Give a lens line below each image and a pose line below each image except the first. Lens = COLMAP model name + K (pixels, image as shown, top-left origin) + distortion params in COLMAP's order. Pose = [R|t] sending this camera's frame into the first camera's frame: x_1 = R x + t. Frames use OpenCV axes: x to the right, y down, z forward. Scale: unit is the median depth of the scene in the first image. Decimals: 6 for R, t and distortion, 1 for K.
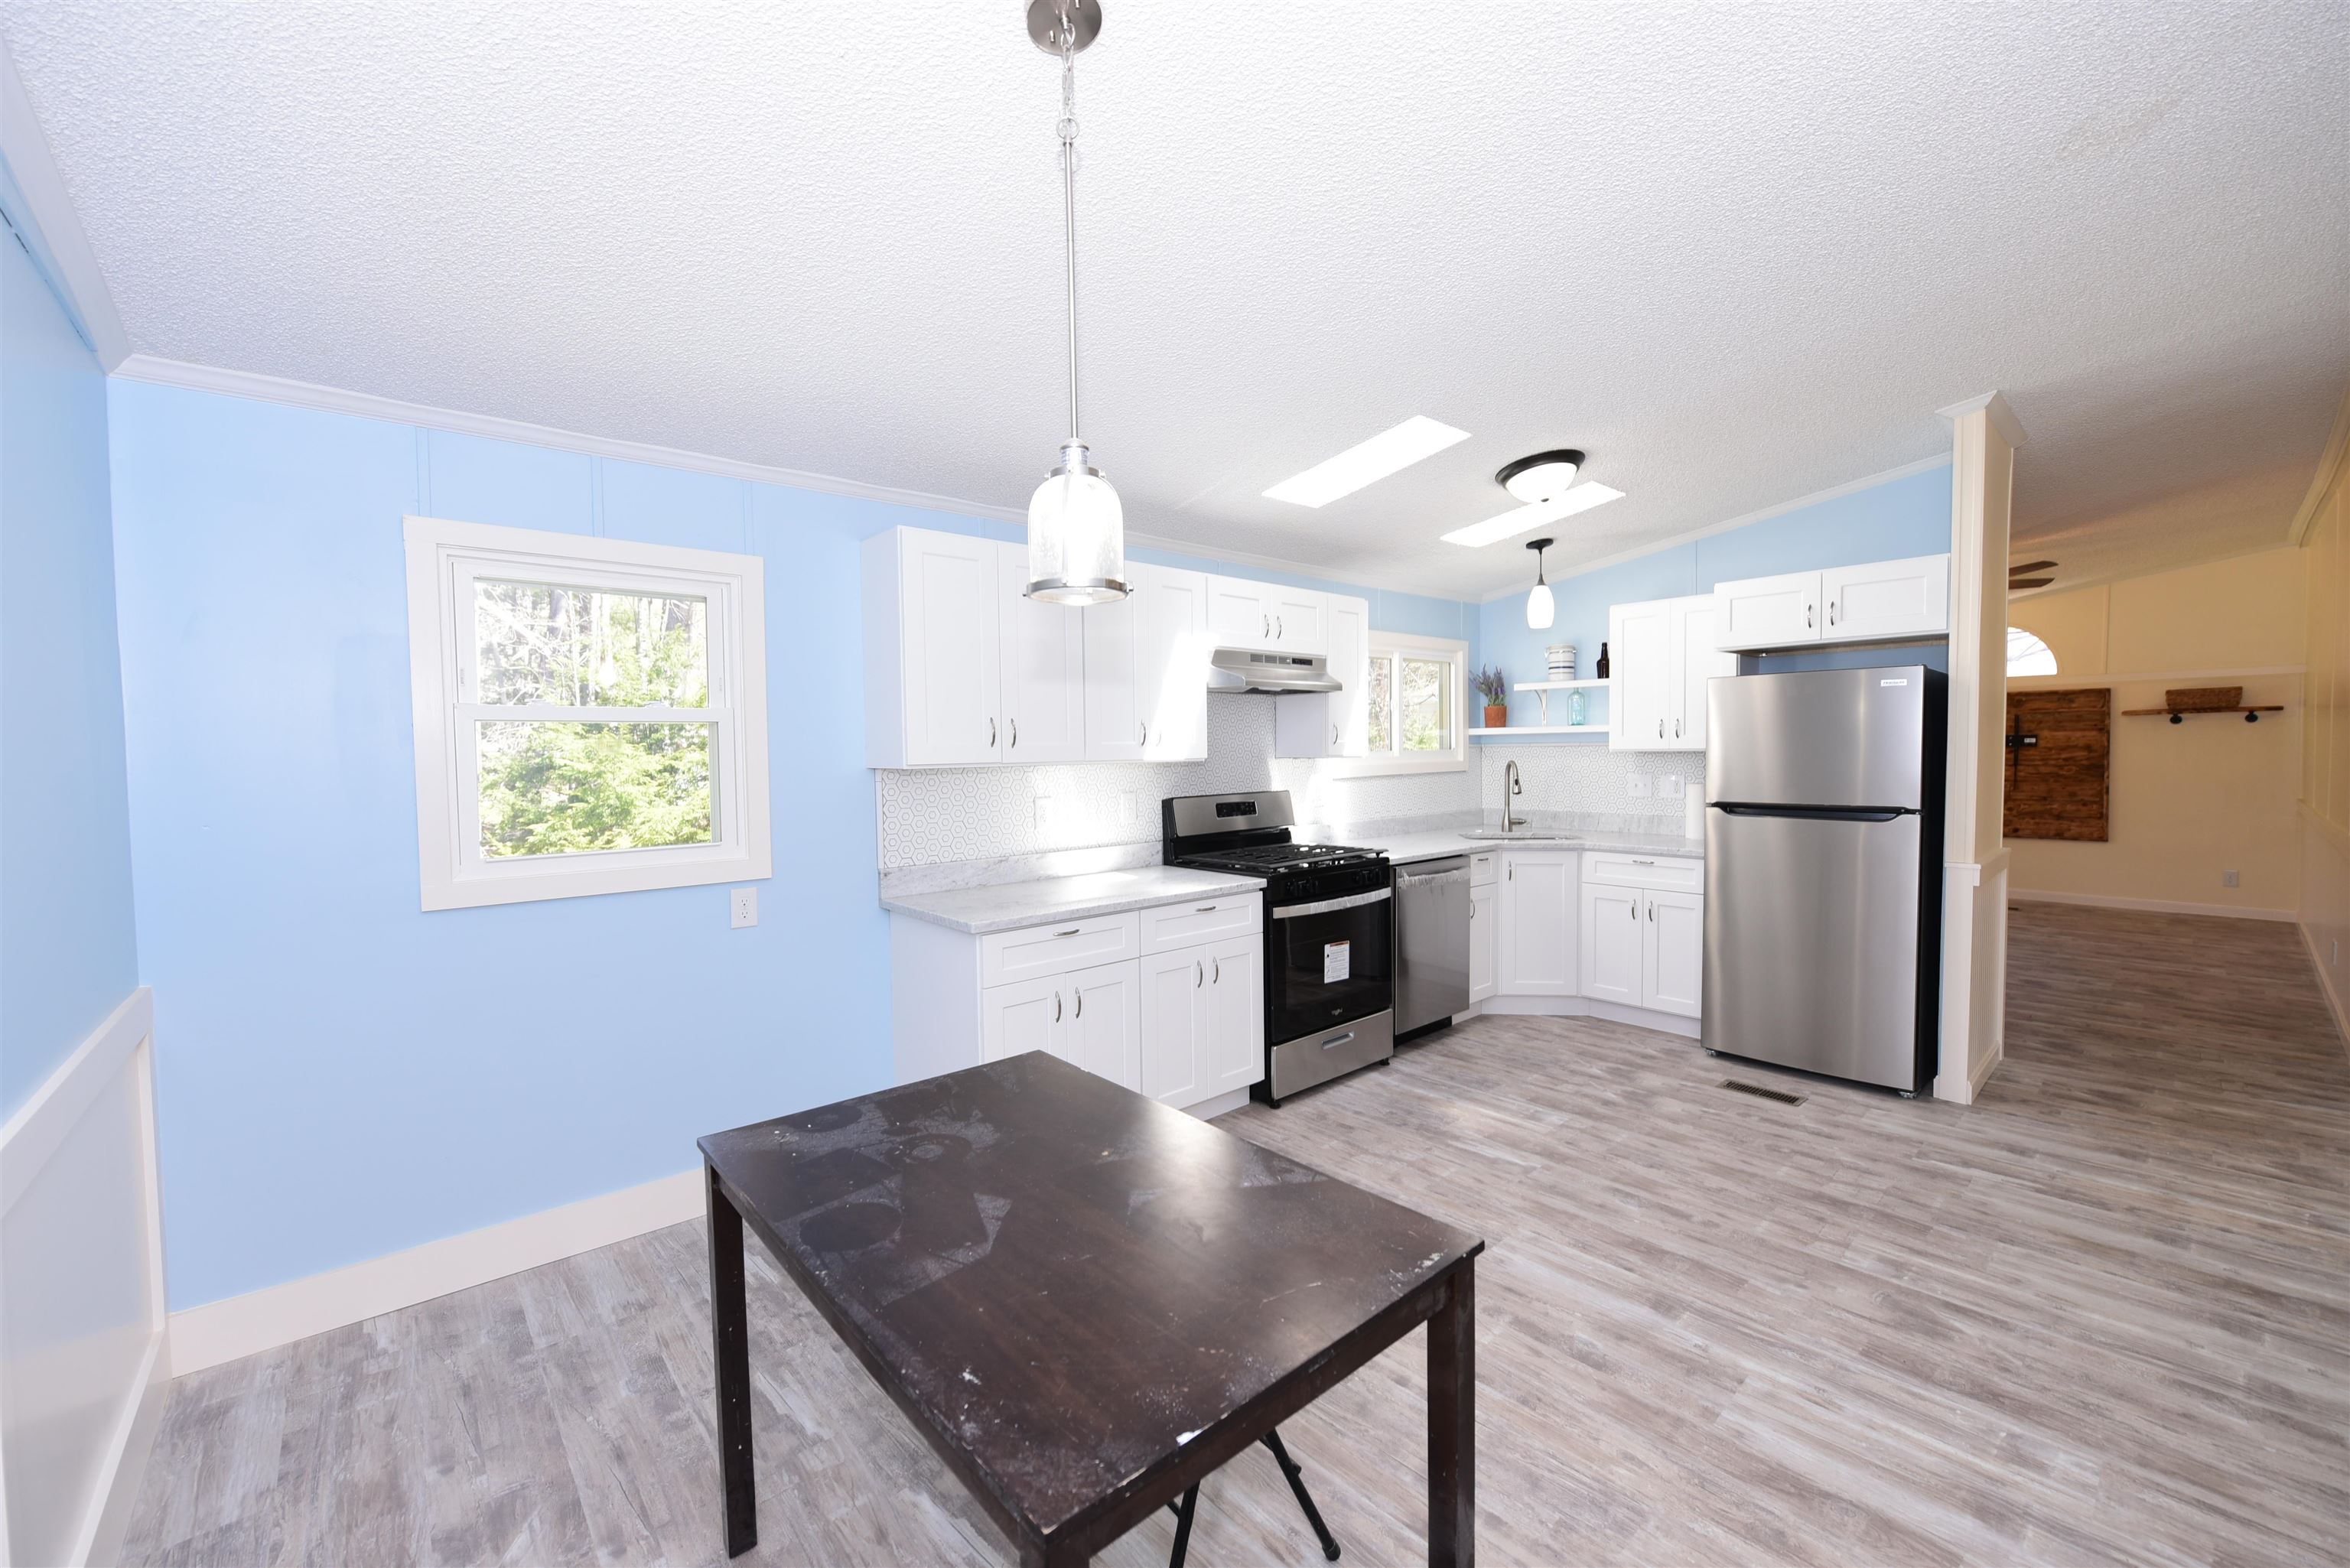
lens RADIAL K [[930.6, 0, 1183.3], [0, 930.6, 784.6], [0, 0, 1]] dist [-0.006341, -0.001075]
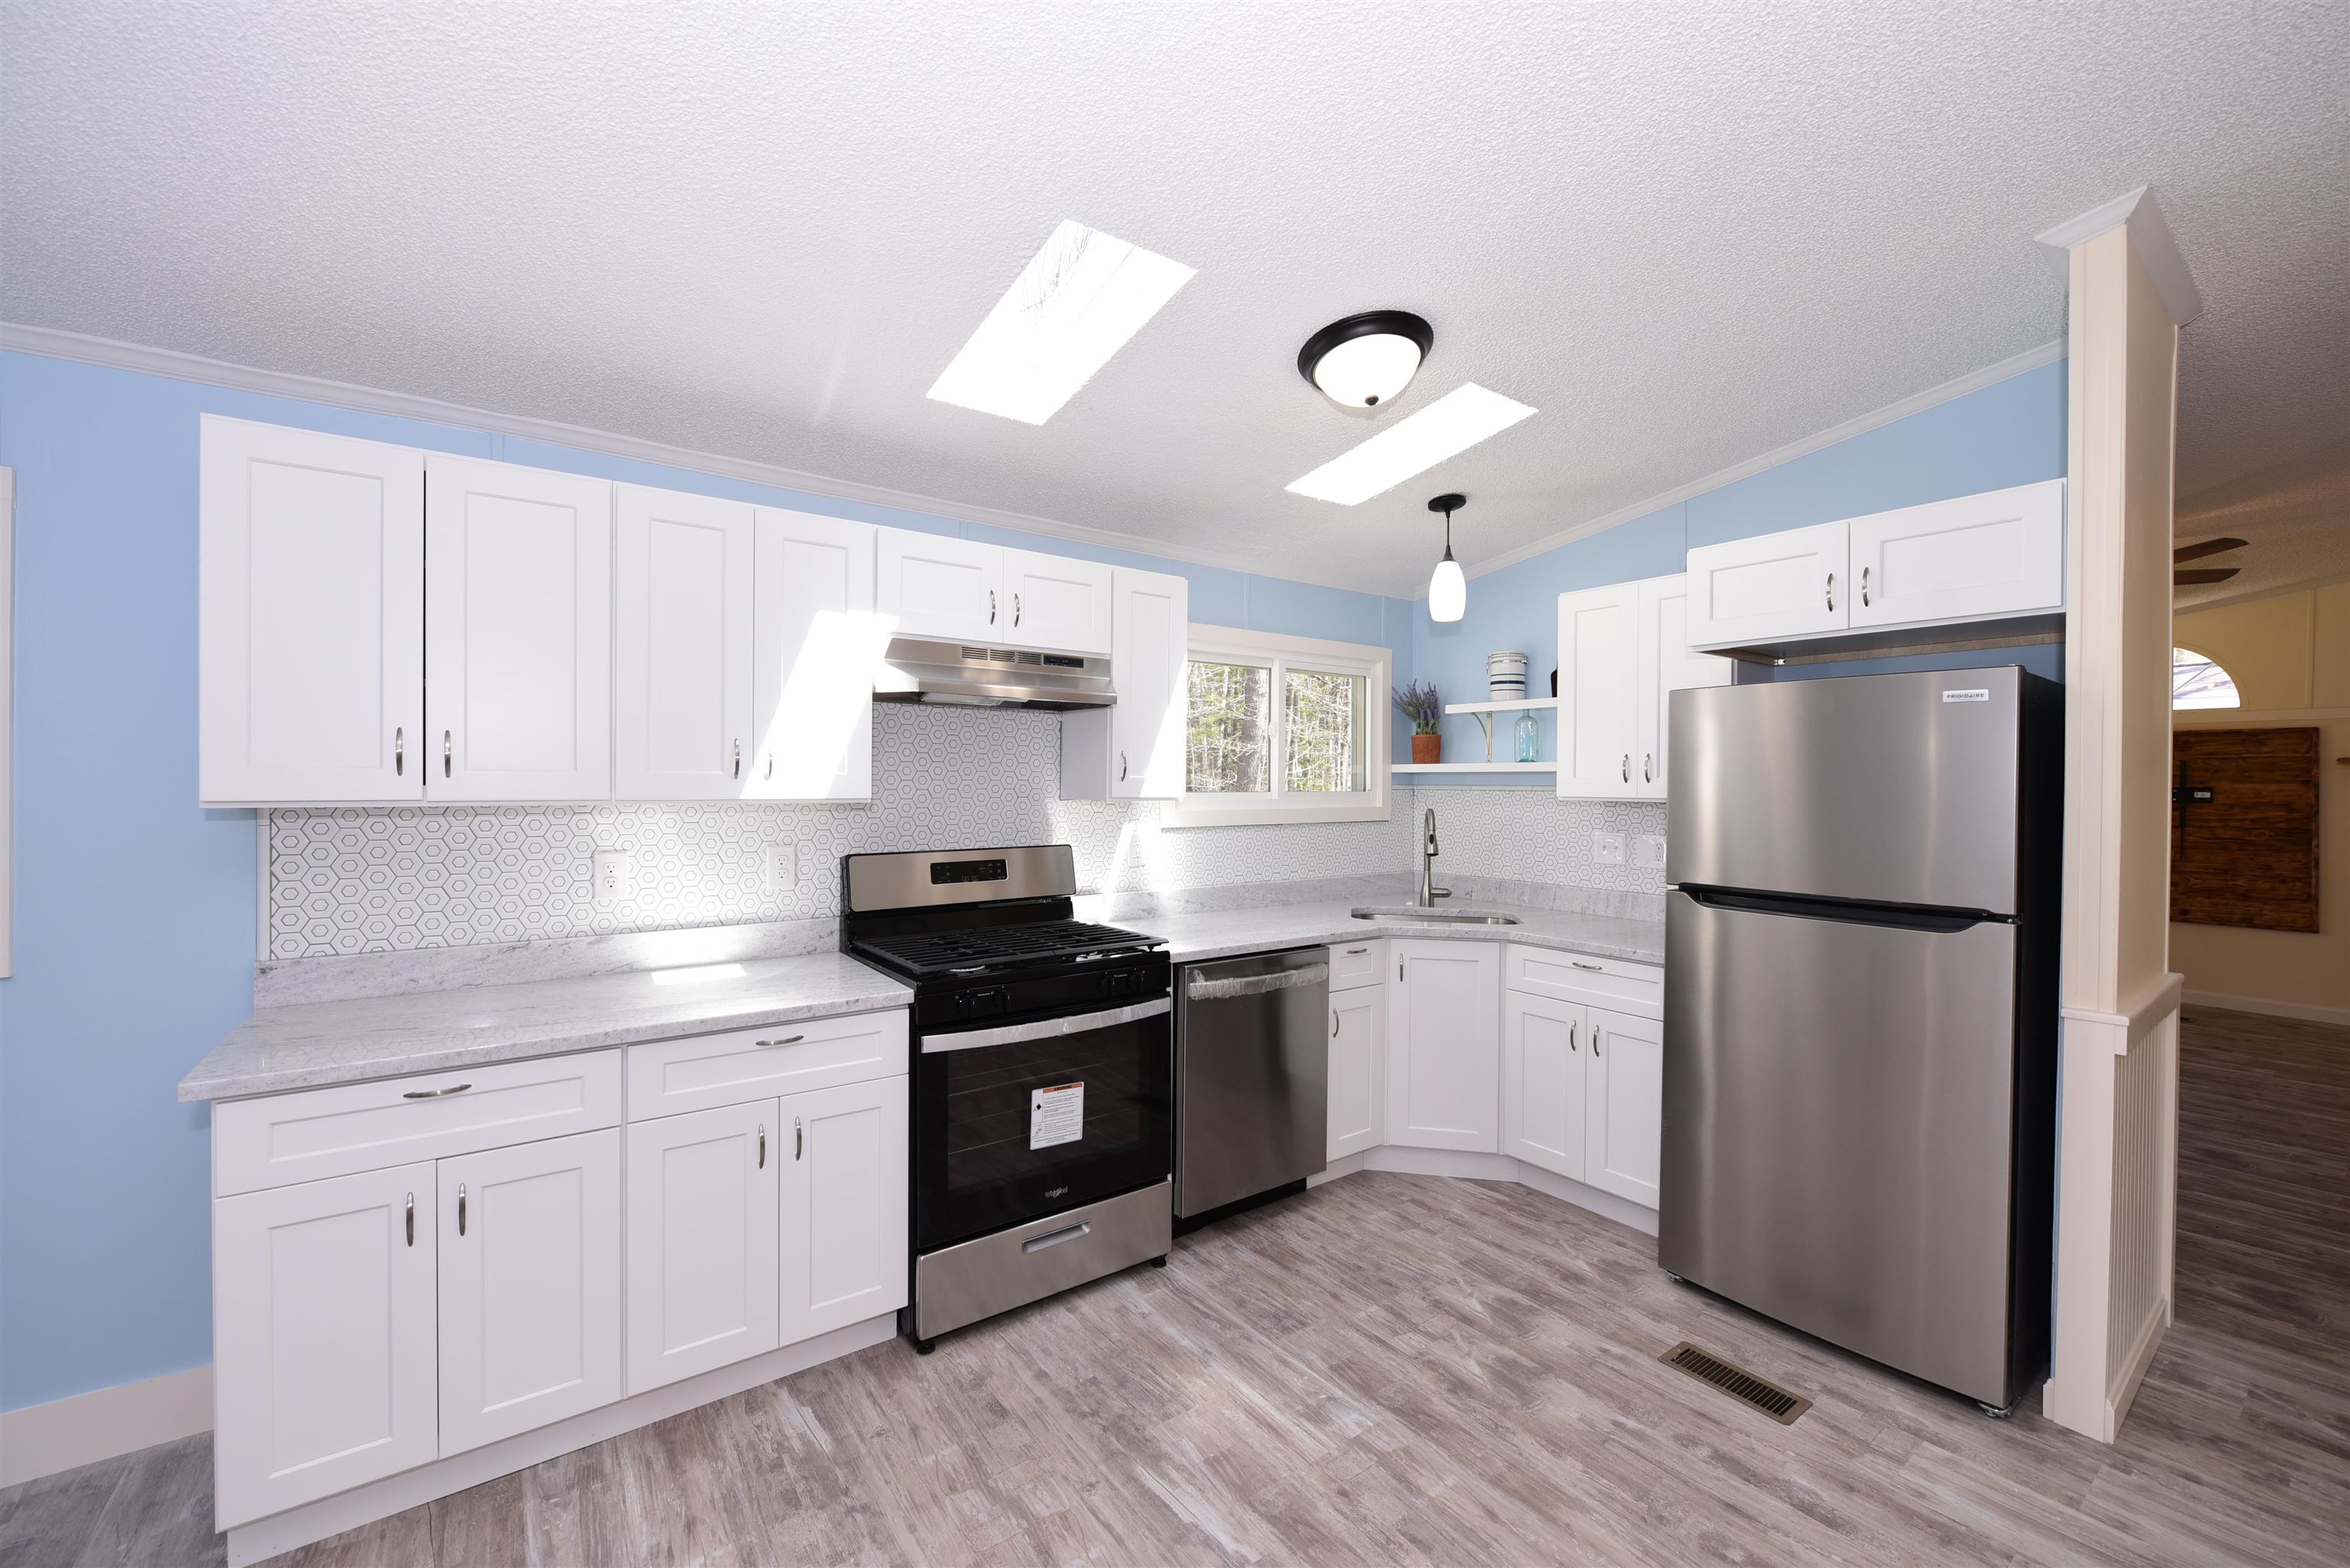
lens RADIAL K [[930.6, 0, 1183.3], [0, 930.6, 784.6], [0, 0, 1]] dist [-0.006341, -0.001075]
pose [[0.995735, 0.020122, -0.090042, 0.314666], [-0.023368, 0.999109, -0.035142, -0.020455], [0.089255, 0.037096, 0.995318, 0.359999]]
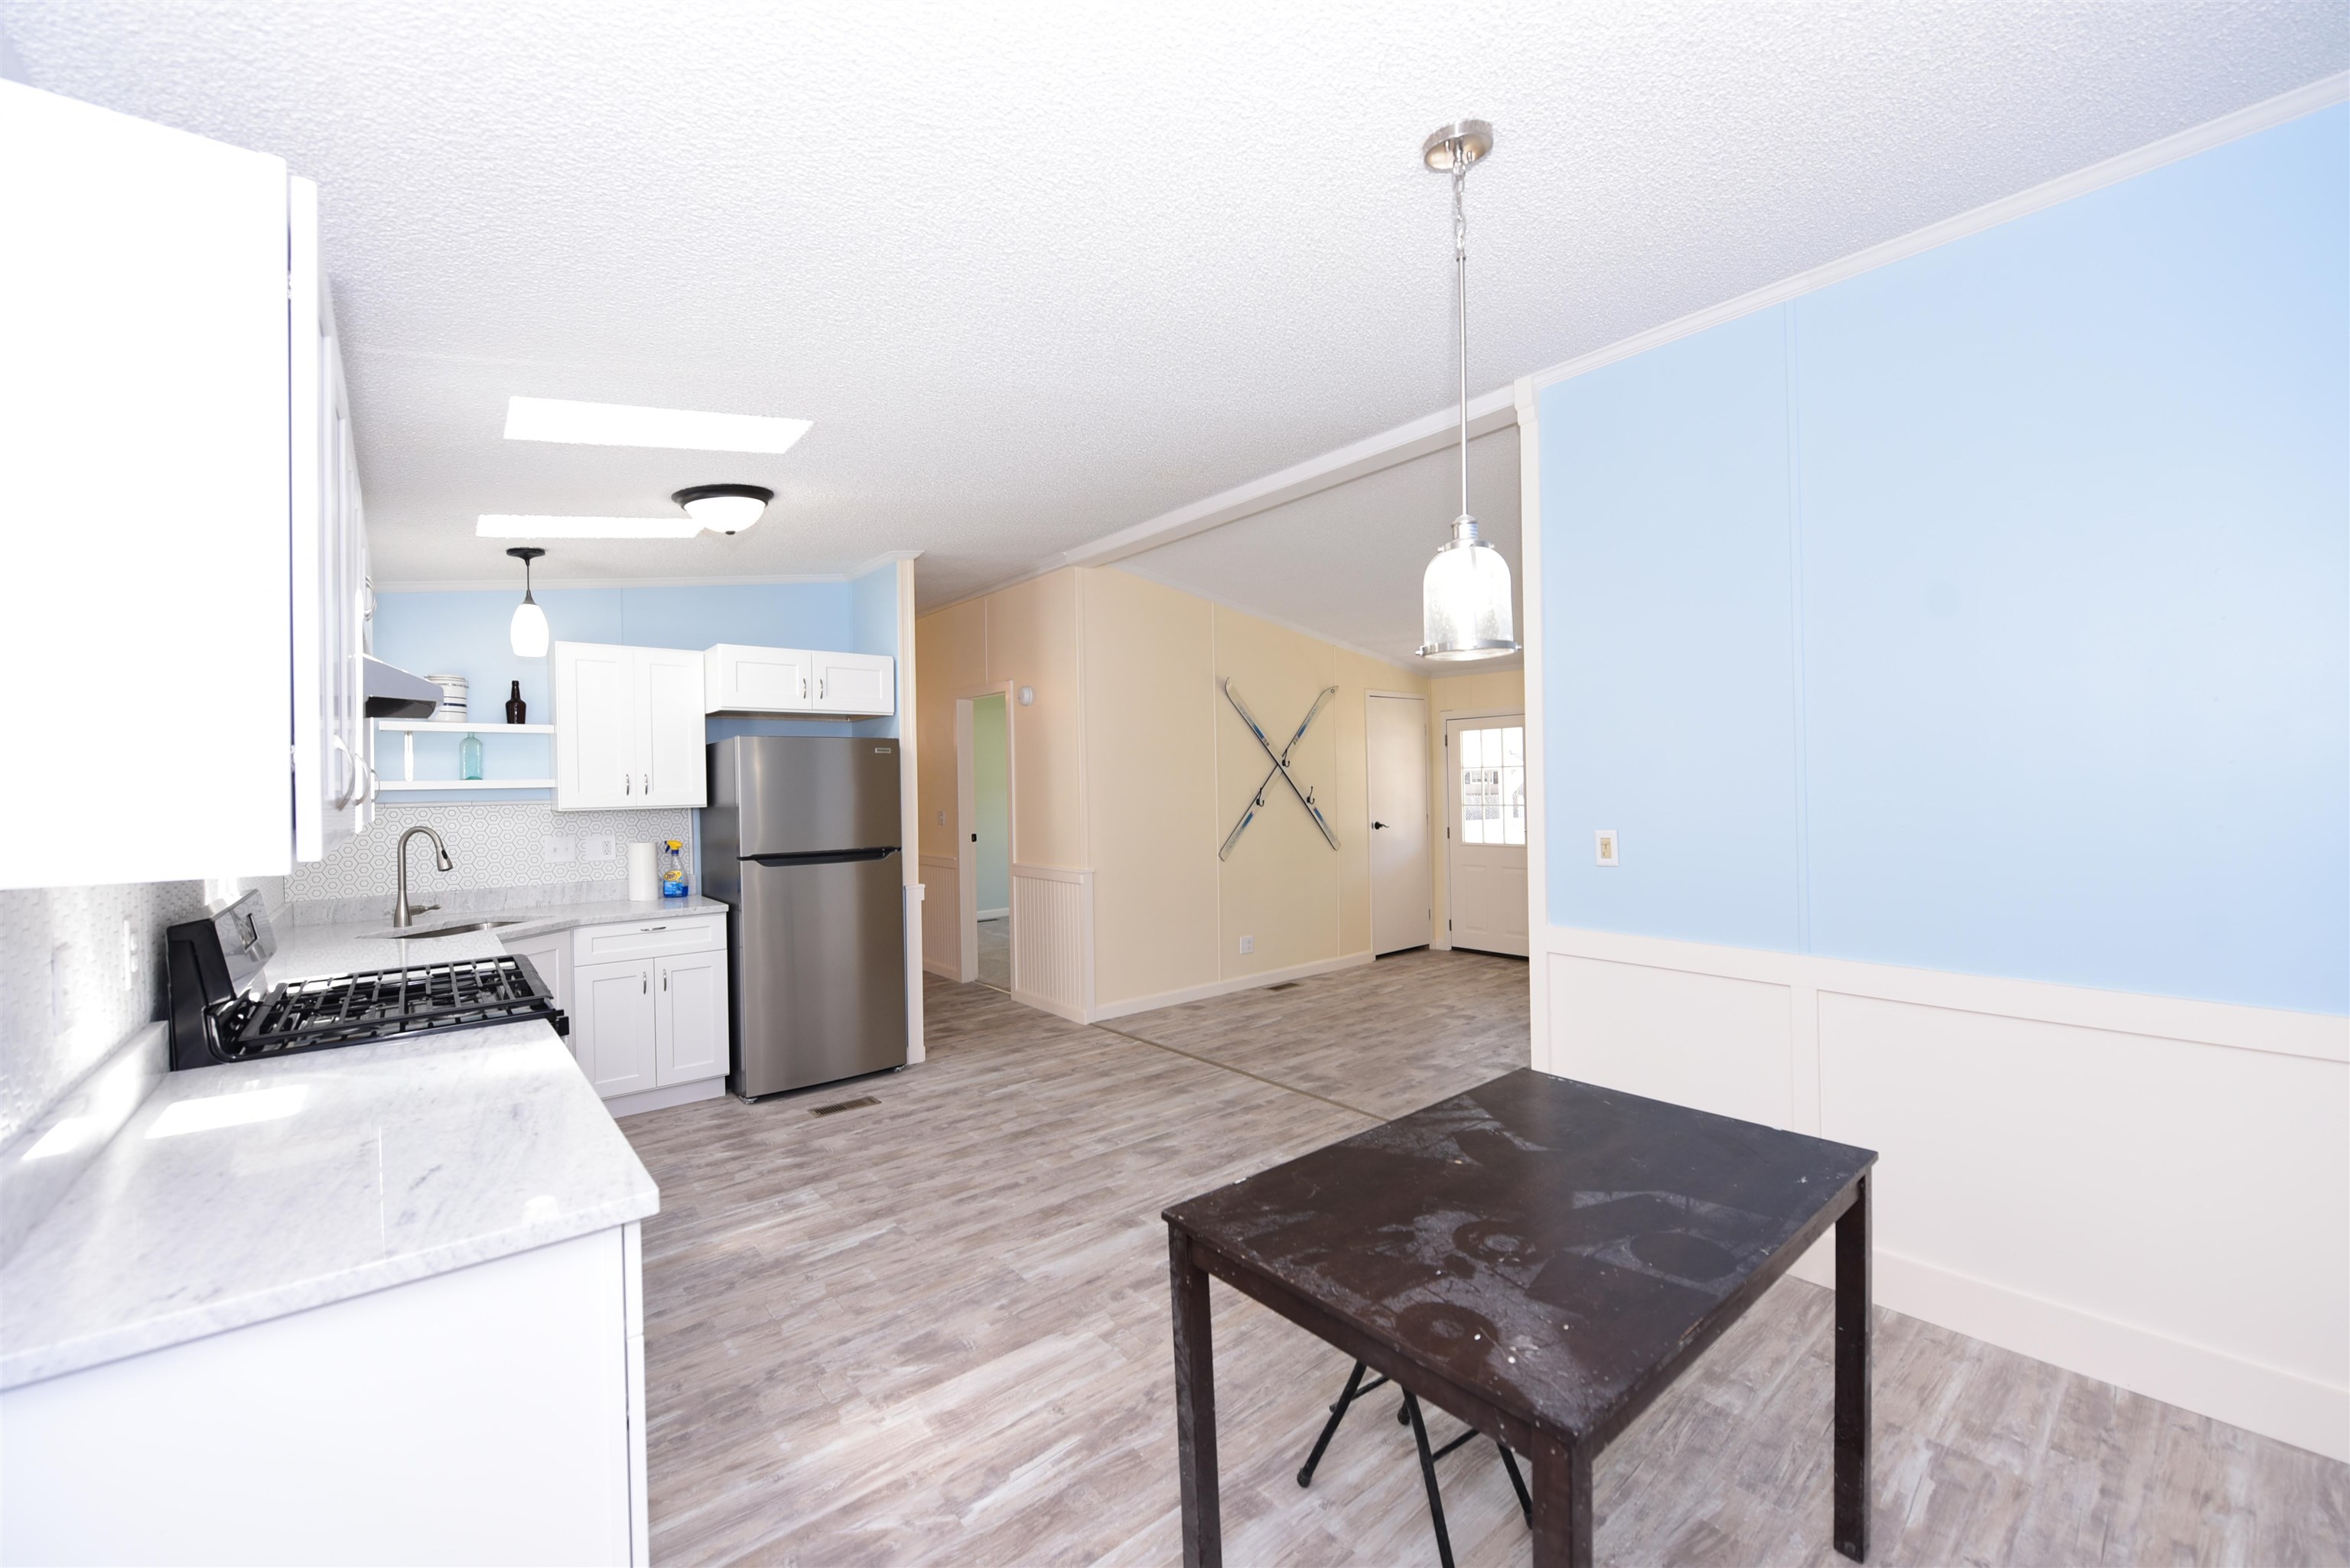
lens RADIAL K [[930.6, 0, 1183.3], [0, 930.6, 784.6], [0, 0, 1]] dist [-0.006341, -0.001075]
pose [[0.029350, 0.011632, 0.999502, -0.495522], [0.056783, 0.998298, -0.013285, -0.020843], [-0.997955, 0.057145, 0.028640, 0.527582]]
